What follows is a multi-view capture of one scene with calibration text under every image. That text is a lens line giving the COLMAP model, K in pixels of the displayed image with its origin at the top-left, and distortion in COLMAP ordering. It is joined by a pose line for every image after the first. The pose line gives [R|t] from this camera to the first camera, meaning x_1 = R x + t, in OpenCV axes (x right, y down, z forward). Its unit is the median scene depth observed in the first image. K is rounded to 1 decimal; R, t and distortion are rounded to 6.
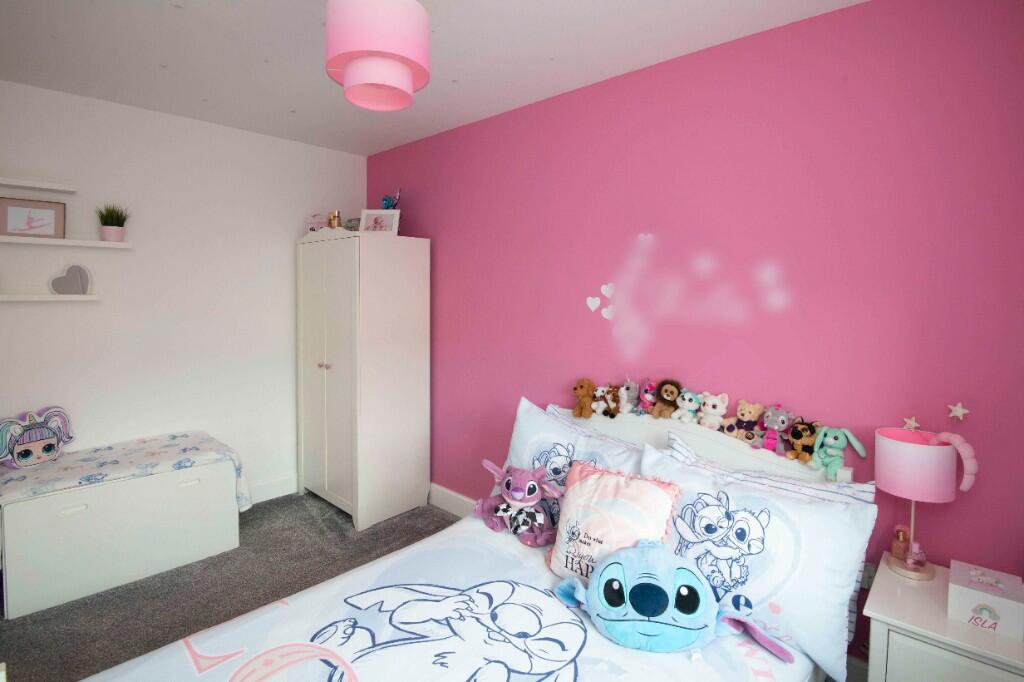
lens RADIAL K [[498.0, 0, 533.4], [0, 498.0, 299.9], [0, 0, 1]] dist [-0.025756, -0.001144]
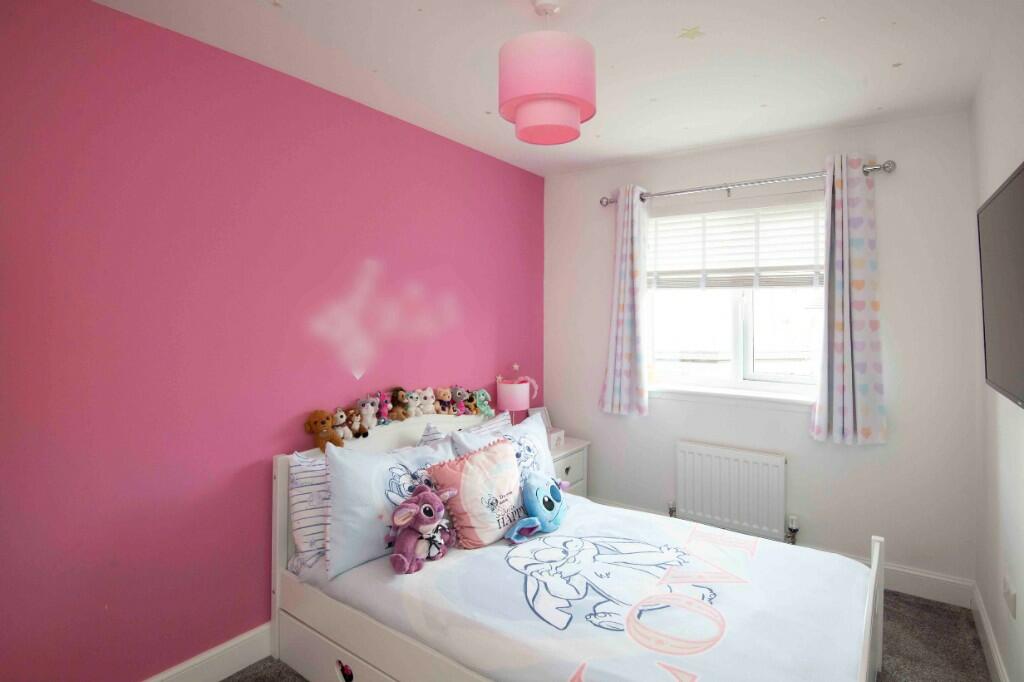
lens RADIAL K [[498.0, 0, 542.4], [0, 498.0, 310.4], [0, 0, 1]] dist [-0.025756, -0.001144]
pose [[-0.128885, -0.002460, 0.991656, -1.335807], [0.007310, 0.999967, 0.003430, -0.033852], [-0.991633, 0.007691, -0.128863, 1.144500]]
